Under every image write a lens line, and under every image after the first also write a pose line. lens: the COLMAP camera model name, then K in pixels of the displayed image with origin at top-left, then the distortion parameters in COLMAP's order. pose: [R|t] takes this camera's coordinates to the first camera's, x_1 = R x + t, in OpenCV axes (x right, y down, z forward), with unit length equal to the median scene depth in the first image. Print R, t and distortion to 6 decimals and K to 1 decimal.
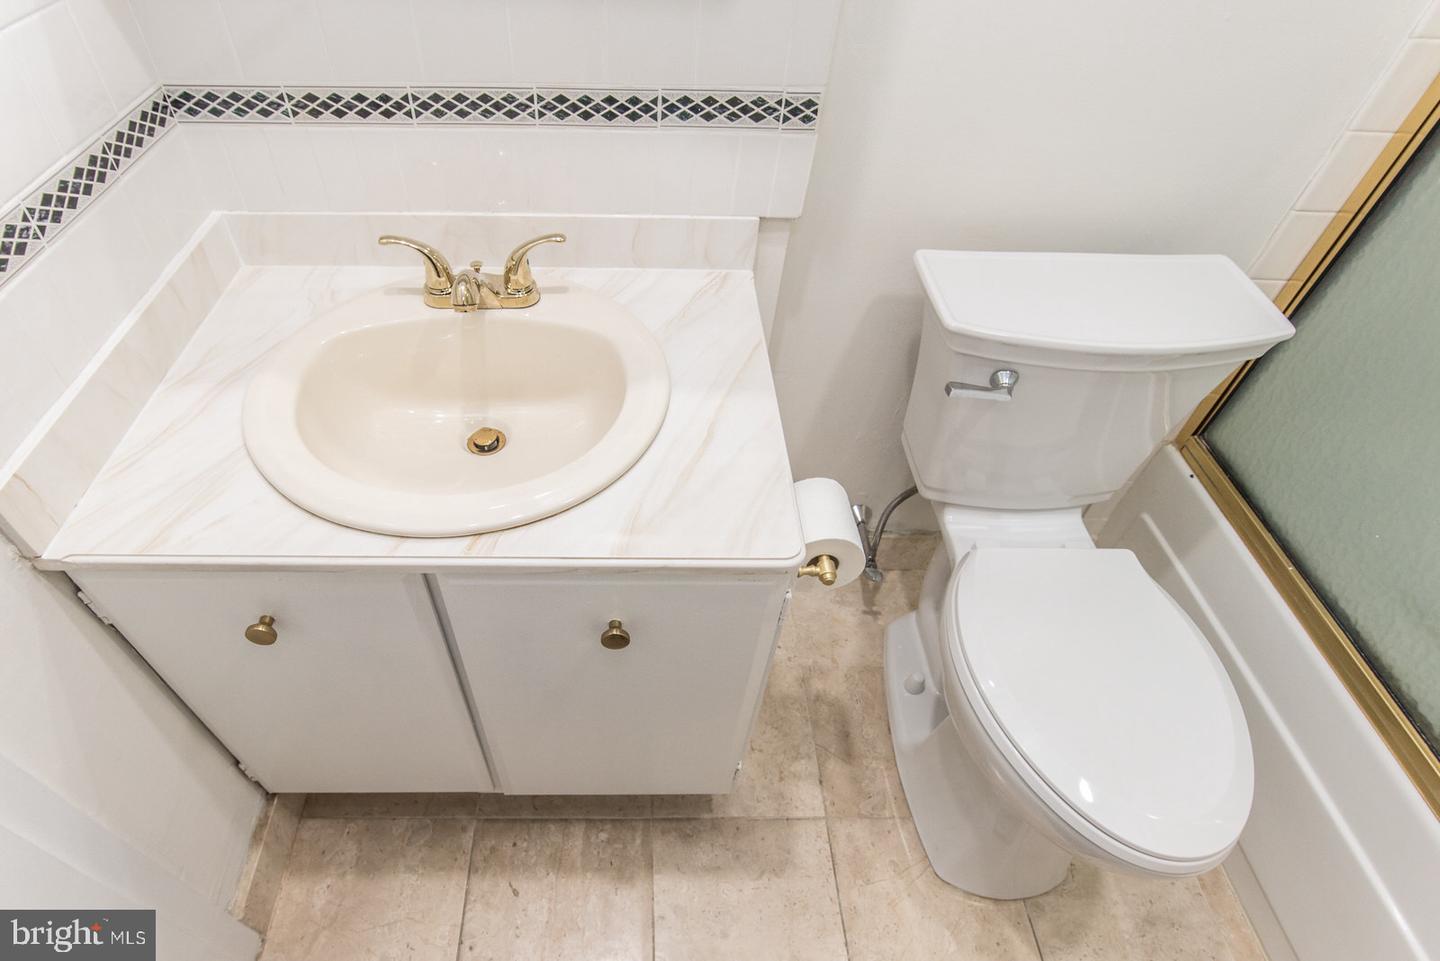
lens RADIAL K [[703.5, 0, 708.6], [0, 703.5, 513.3], [0, 0, 1]] dist [-0.027492, -0.000018]
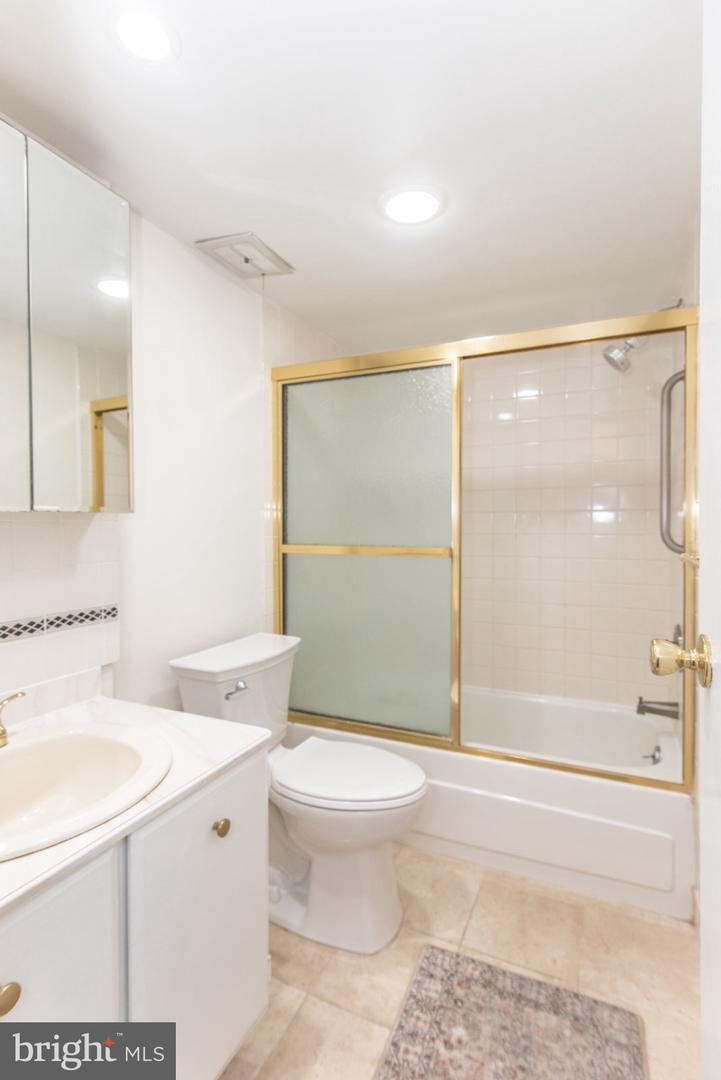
lens RADIAL K [[527.6, 0, 358.6], [0, 527.6, 540.0], [0, 0, 1]] dist [-0.027492, -0.000018]
pose [[0.425795, -0.034825, 0.904149, -0.792573], [0.686268, 0.663668, -0.297625, 0.224370], [-0.589691, 0.747216, 0.306485, -0.094328]]
